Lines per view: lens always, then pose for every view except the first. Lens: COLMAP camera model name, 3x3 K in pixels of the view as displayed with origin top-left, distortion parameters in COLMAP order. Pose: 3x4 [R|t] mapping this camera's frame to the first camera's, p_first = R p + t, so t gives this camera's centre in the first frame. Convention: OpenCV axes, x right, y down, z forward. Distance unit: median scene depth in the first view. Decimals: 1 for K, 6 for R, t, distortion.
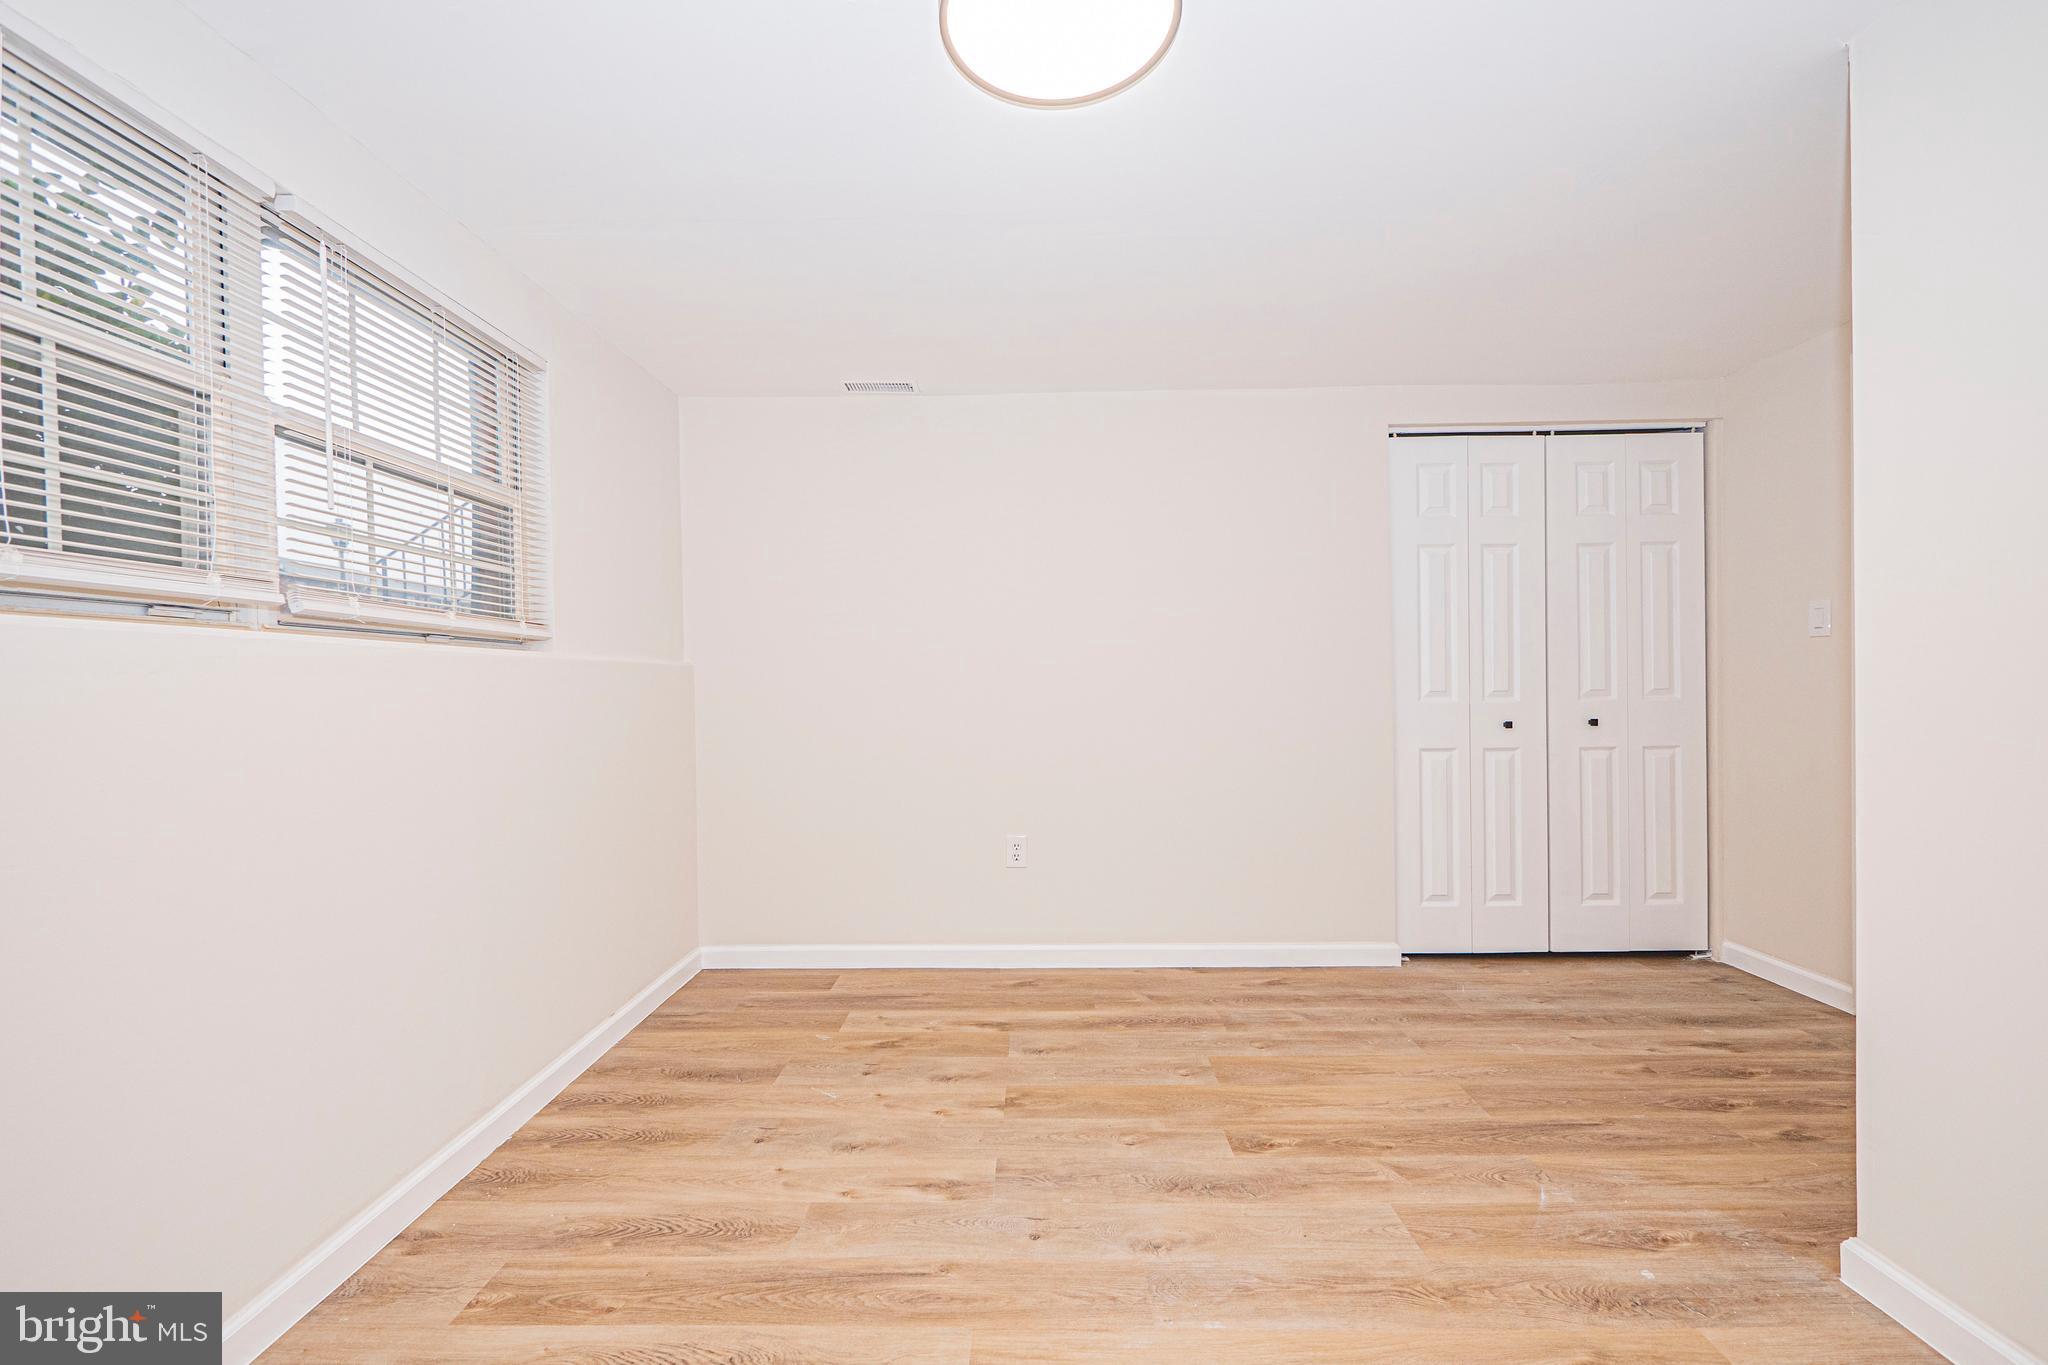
lens RADIAL K [[862.3, 0, 1025.1], [0, 862.3, 691.5], [0, 0, 1]] dist [-0.008971, 0.001489]
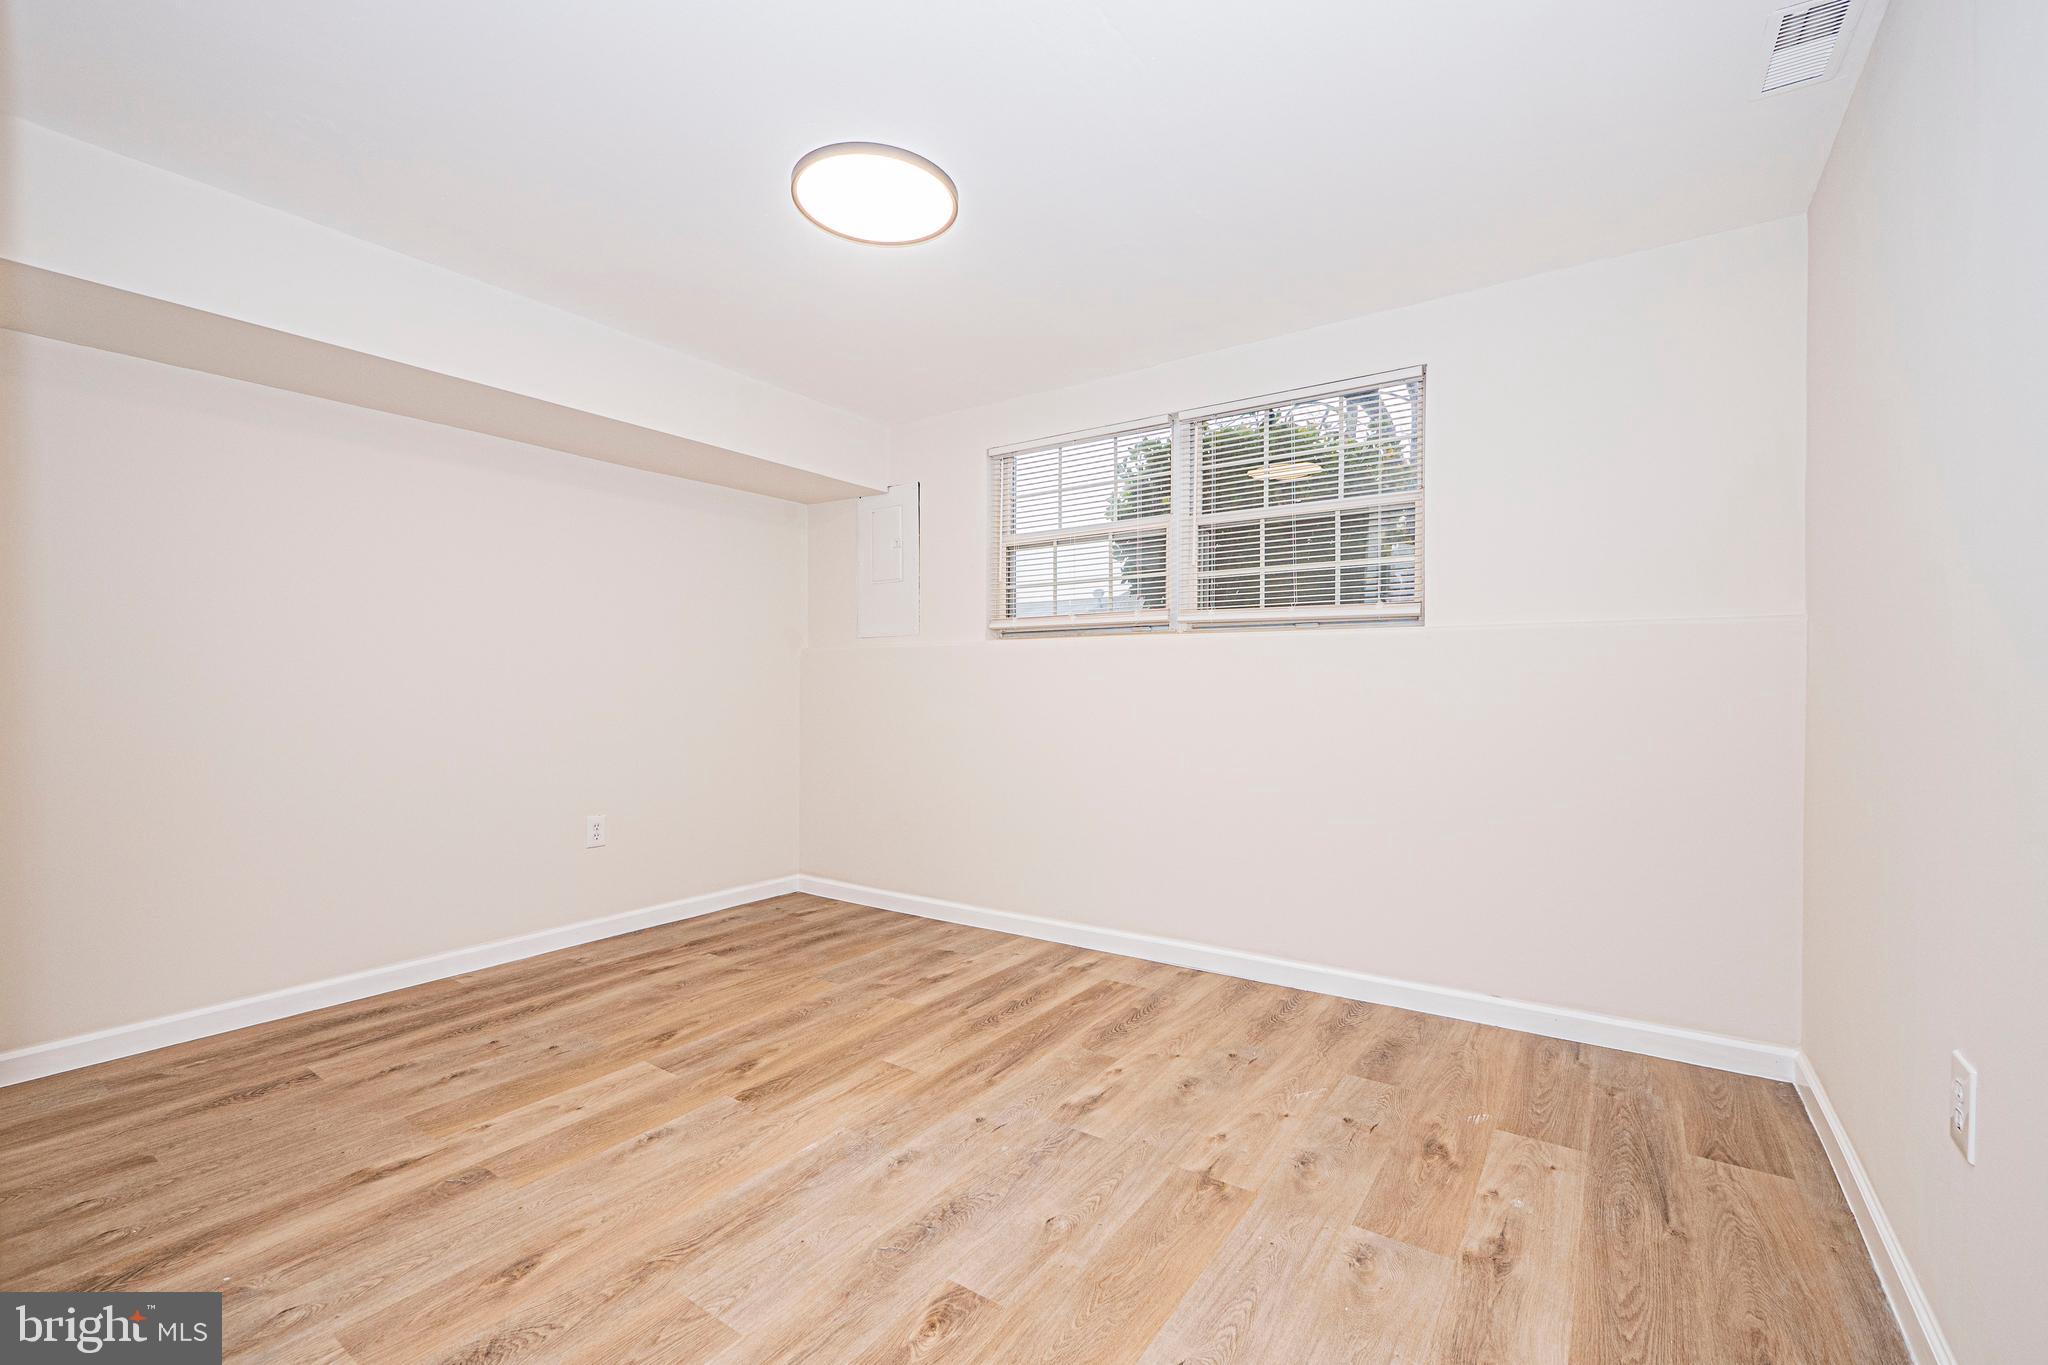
lens RADIAL K [[862.3, 0, 1025.1], [0, 862.3, 691.5], [0, 0, 1]] dist [-0.008971, 0.001489]
pose [[-0.558819, 0.017600, -0.829103, 0.861921], [-0.000569, 0.999766, 0.021606, 0.018138], [0.829289, 0.012546, -0.558678, 1.550904]]
